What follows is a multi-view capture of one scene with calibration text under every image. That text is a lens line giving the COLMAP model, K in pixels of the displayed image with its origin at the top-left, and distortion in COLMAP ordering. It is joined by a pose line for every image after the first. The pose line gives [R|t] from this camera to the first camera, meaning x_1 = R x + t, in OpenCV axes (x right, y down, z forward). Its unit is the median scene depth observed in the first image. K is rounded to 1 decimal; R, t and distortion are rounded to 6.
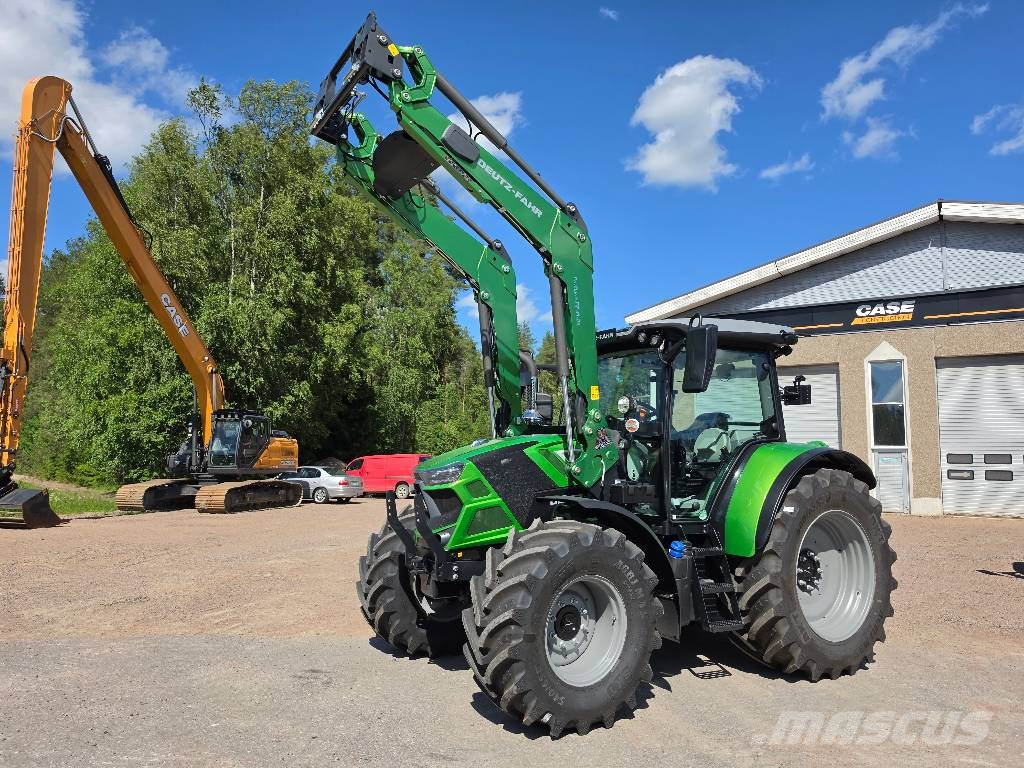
lens RADIAL K [[720.8, 0, 504.8], [0, 720.8, 392.2], [0, 0, 1]] dist [0.069851, -0.069939]
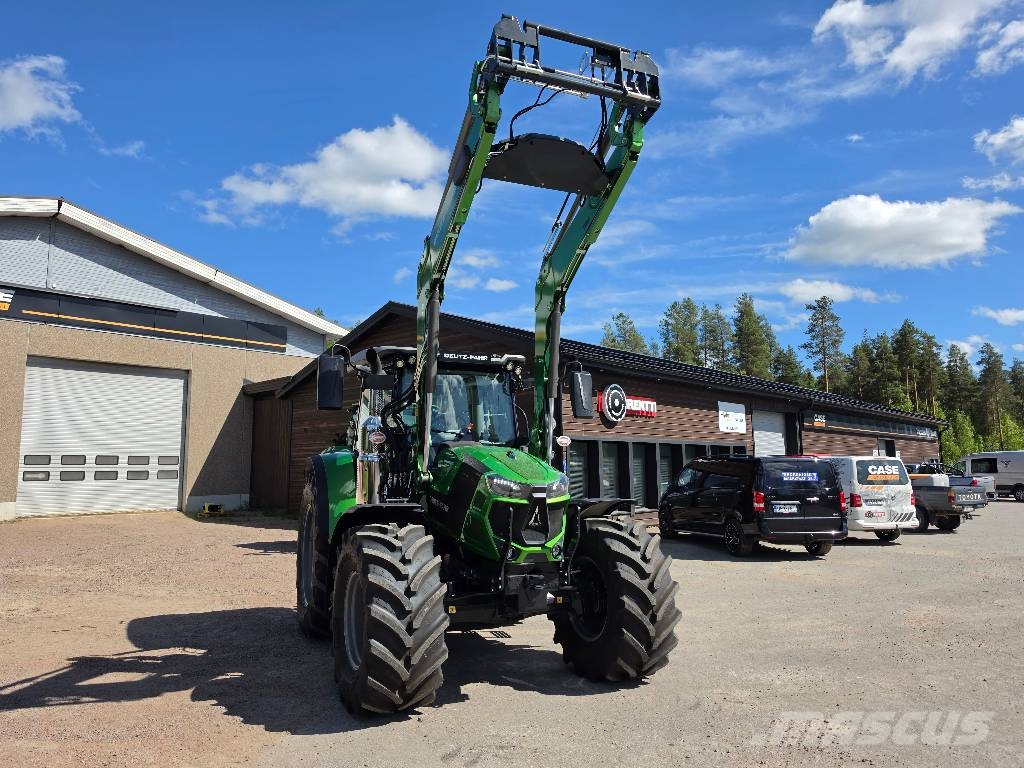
lens RADIAL K [[724.4, 0, 511.8], [0, 724.4, 386.4], [0, 0, 1]] dist [0.028546, -0.034353]
pose [[0.127549, 0.094928, 0.987279, -0.278359], [-0.086156, 0.992707, -0.084319, 0.020522], [-0.988083, -0.074306, 0.134797, 0.244664]]
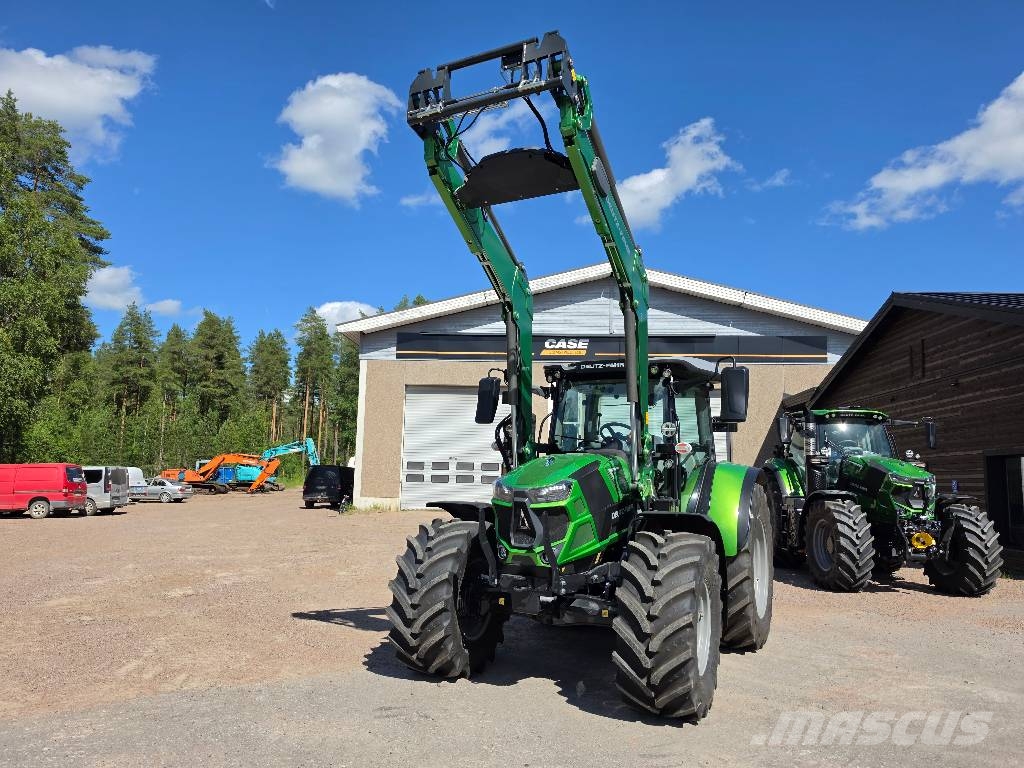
lens RADIAL K [[720.8, 0, 503.4], [0, 720.8, 398.3], [0, 0, 1]] dist [0.069851, -0.069939]
pose [[0.857748, 0.053989, 0.511227, -0.171320], [-0.052476, 0.998471, -0.017401, 0.000674], [-0.511385, -0.011901, 0.859269, 0.039845]]
